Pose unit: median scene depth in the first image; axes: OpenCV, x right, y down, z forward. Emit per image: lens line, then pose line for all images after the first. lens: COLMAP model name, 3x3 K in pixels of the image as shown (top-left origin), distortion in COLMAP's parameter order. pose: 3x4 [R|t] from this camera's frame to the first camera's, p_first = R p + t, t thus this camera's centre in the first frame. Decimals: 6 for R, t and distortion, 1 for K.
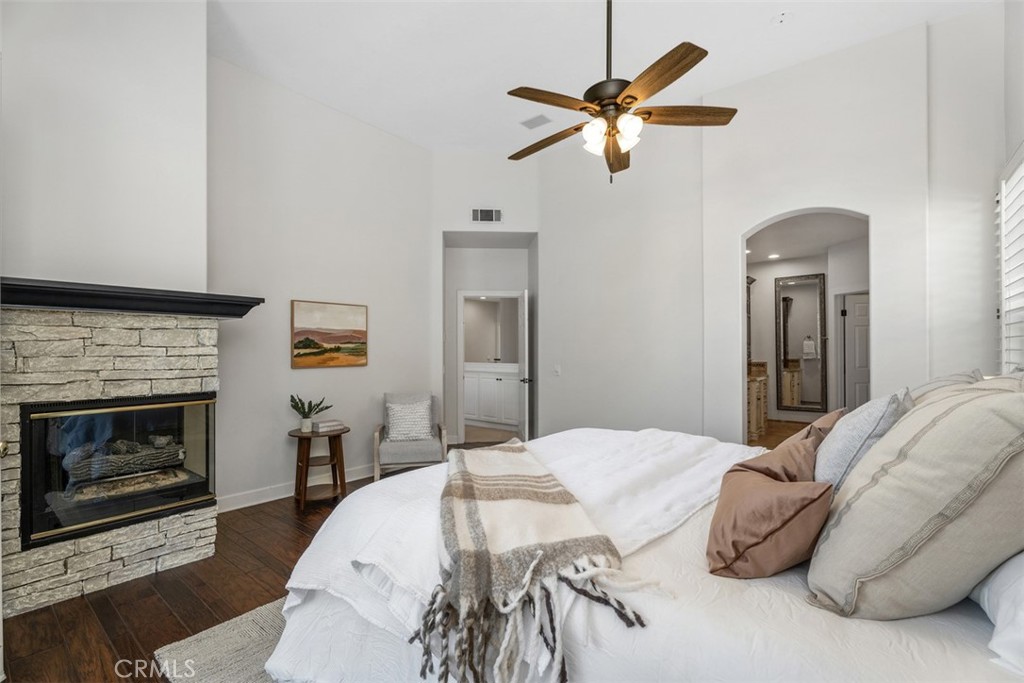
lens RADIAL K [[456.4, 0, 509.0], [0, 456.4, 344.8], [0, 0, 1]] dist [0.002199, -0.000265]
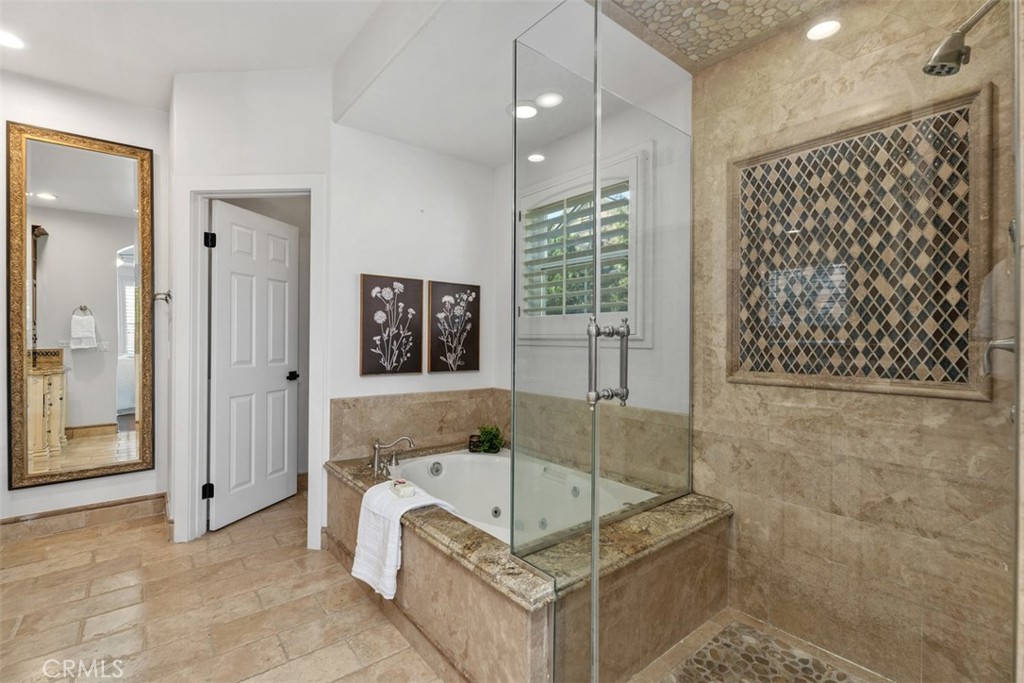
lens RADIAL K [[454.7, 0, 512.0], [0, 454.7, 341.5], [0, 0, 1]] dist [0.003537, 0.000108]
pose [[0.198375, -0.002480, 0.980123, 0.312975], [-0.011833, 0.999918, 0.004925, 0.018746], [-0.980055, -0.012575, 0.198330, 0.542148]]
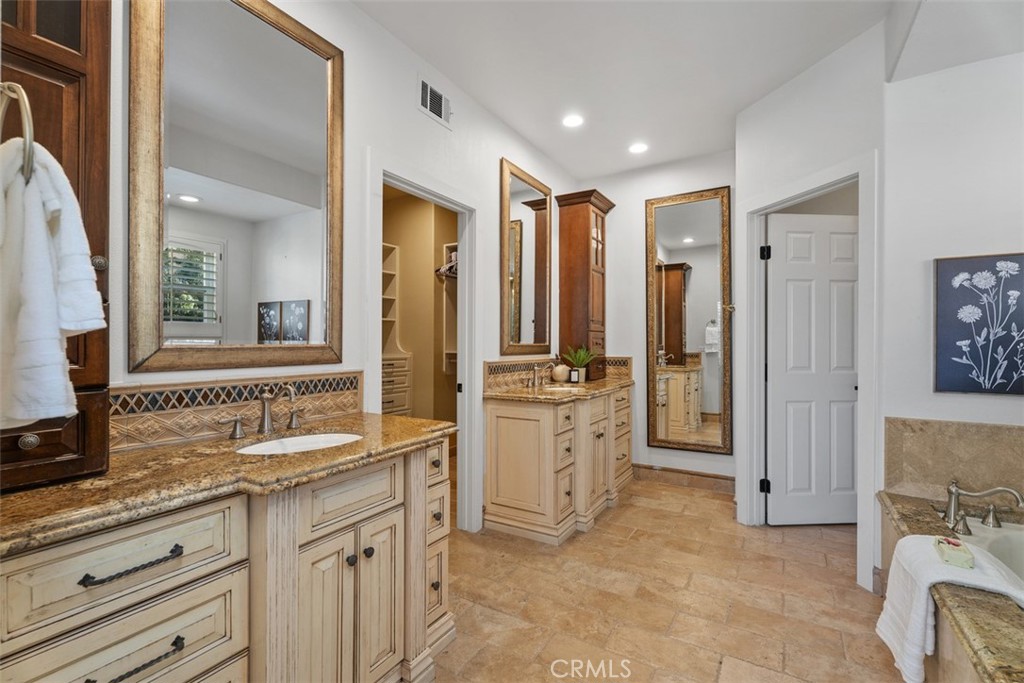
lens RADIAL K [[456.4, 0, 509.0], [0, 456.4, 344.8], [0, 0, 1]] dist [0.002199, -0.000265]
pose [[0.990338, 0.000662, 0.138672, 0.350132], [-0.001974, 0.999955, 0.009324, 0.018179], [-0.138659, -0.009508, 0.990294, 0.491466]]
